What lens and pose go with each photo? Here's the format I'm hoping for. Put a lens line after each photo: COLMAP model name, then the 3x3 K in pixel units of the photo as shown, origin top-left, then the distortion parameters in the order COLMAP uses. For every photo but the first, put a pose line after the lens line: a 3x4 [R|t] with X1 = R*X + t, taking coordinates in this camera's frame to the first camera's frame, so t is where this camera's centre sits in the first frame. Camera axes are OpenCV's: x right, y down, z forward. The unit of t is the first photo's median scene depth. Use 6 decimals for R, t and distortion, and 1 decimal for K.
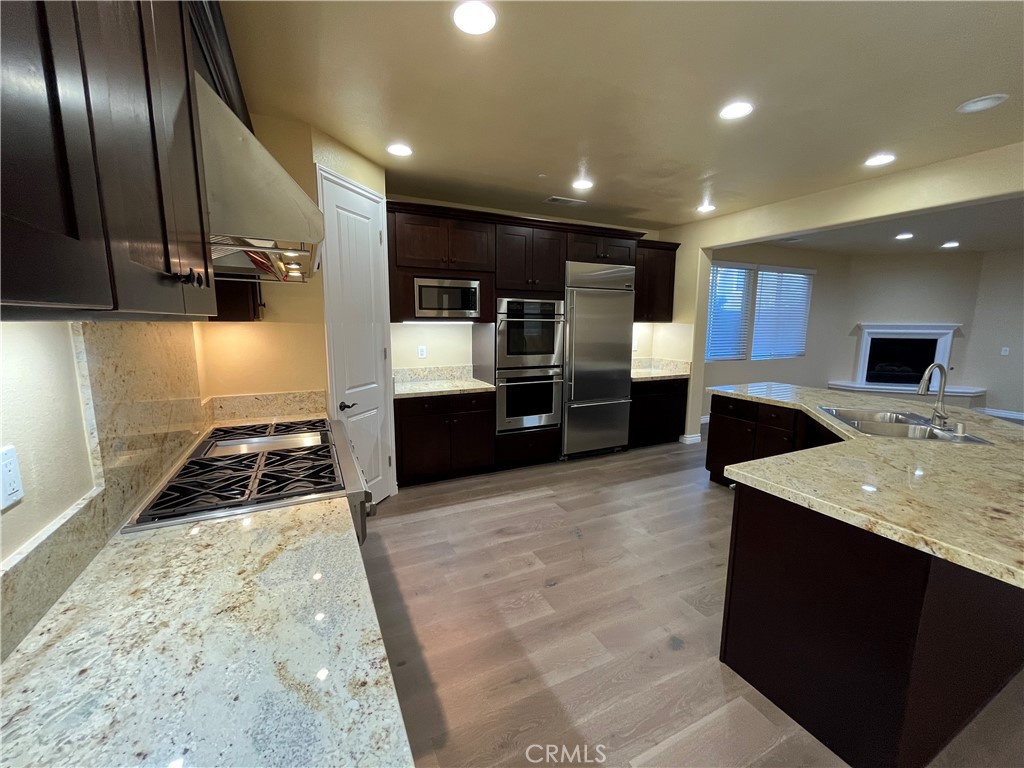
lens RADIAL K [[413.4, 0, 508.2], [0, 413.4, 382.0], [0, 0, 1]] dist [-0.001938, 0.000068]
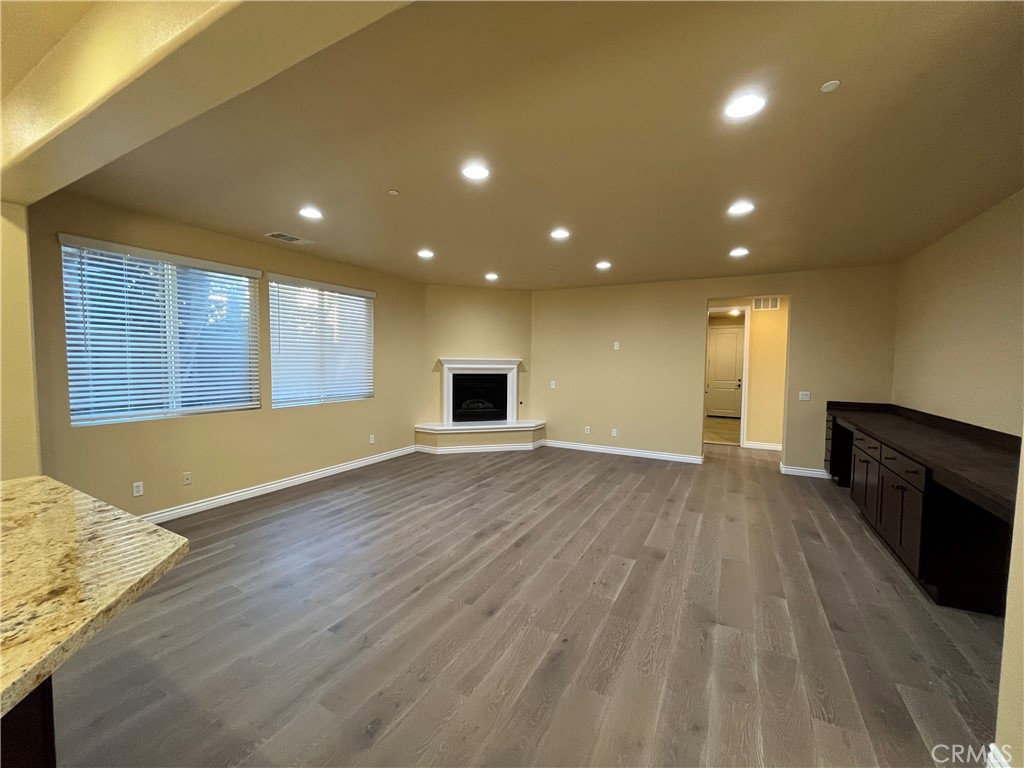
lens RADIAL K [[413.4, 0, 510.0], [0, 413.4, 379.1], [0, 0, 1]] dist [-0.001938, 0.000068]
pose [[0.815409, -0.020436, 0.578524, 0.708993], [0.076011, 0.994504, -0.072006, -0.029678], [-0.573873, 0.102689, 0.812481, 0.283032]]
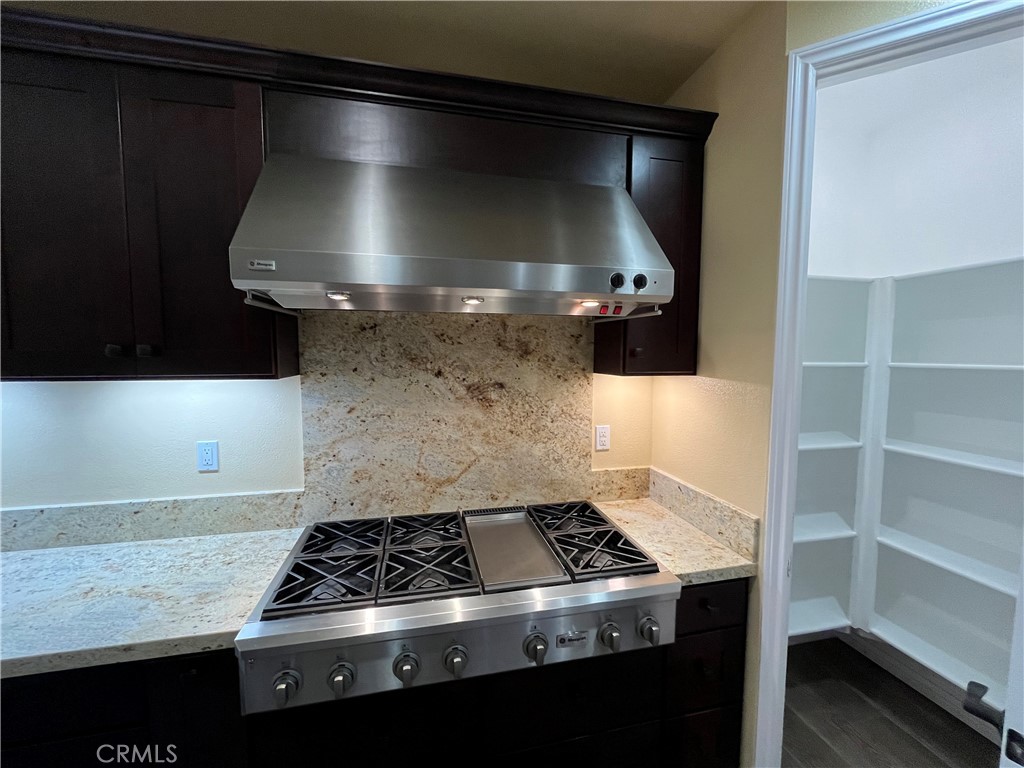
lens RADIAL K [[413.4, 0, 507.6], [0, 413.4, 384.9], [0, 0, 1]] dist [-0.001938, 0.000068]
pose [[-0.238243, 0.072135, -0.968523, 0.049832], [-0.139342, 0.984382, 0.107592, -0.085436], [0.961158, 0.160589, -0.224470, 0.465476]]
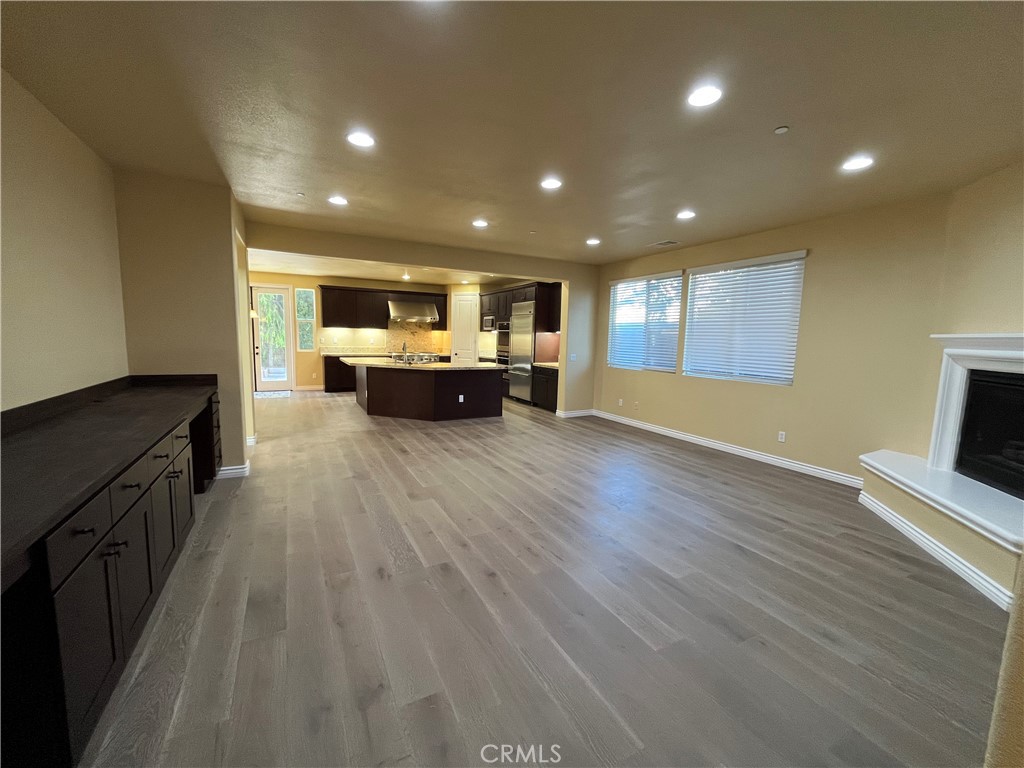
lens RADIAL K [[413.4, 0, 512.3], [0, 413.4, 382.4], [0, 0, 1]] dist [-0.001938, 0.000068]
pose [[0.039471, 0.108475, -0.993315, 2.019714], [-0.166827, 0.980852, 0.100485, -0.090541], [0.985196, 0.161746, 0.056812, 0.814438]]
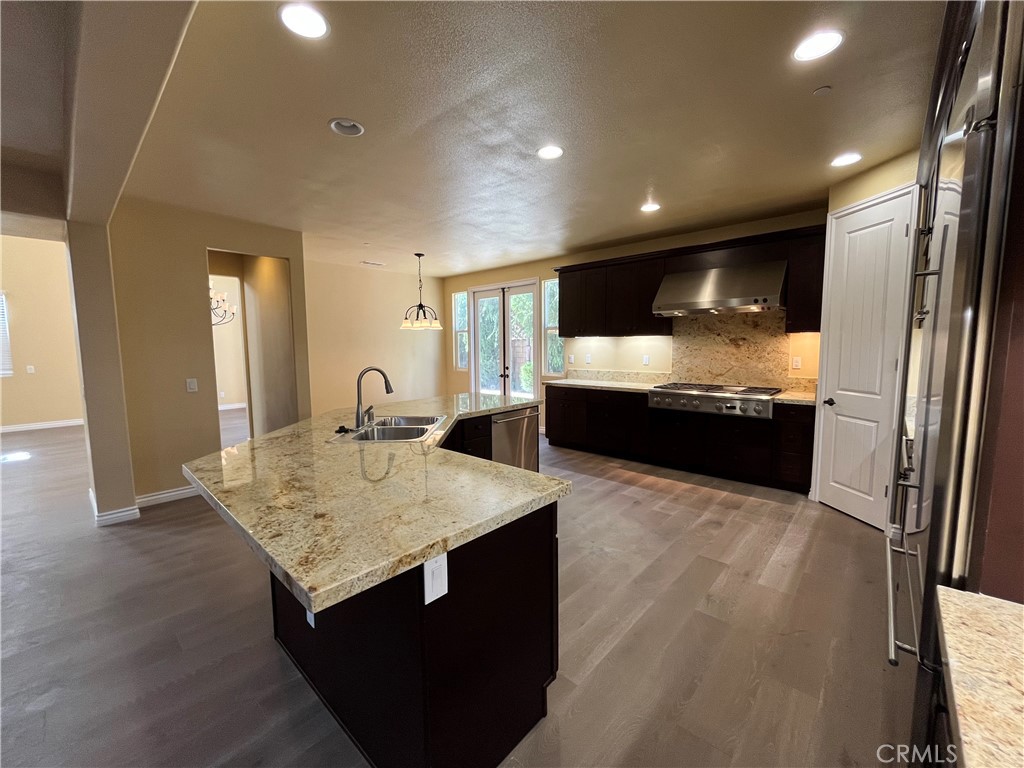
lens RADIAL K [[413.4, 0, 508.0], [0, 413.4, 382.8], [0, 0, 1]] dist [-0.001938, 0.000068]
pose [[-0.931866, 0.042654, -0.360286, 0.546469], [-0.042247, 0.973551, 0.224528, -0.136718], [0.360334, 0.224451, -0.905418, 1.064536]]
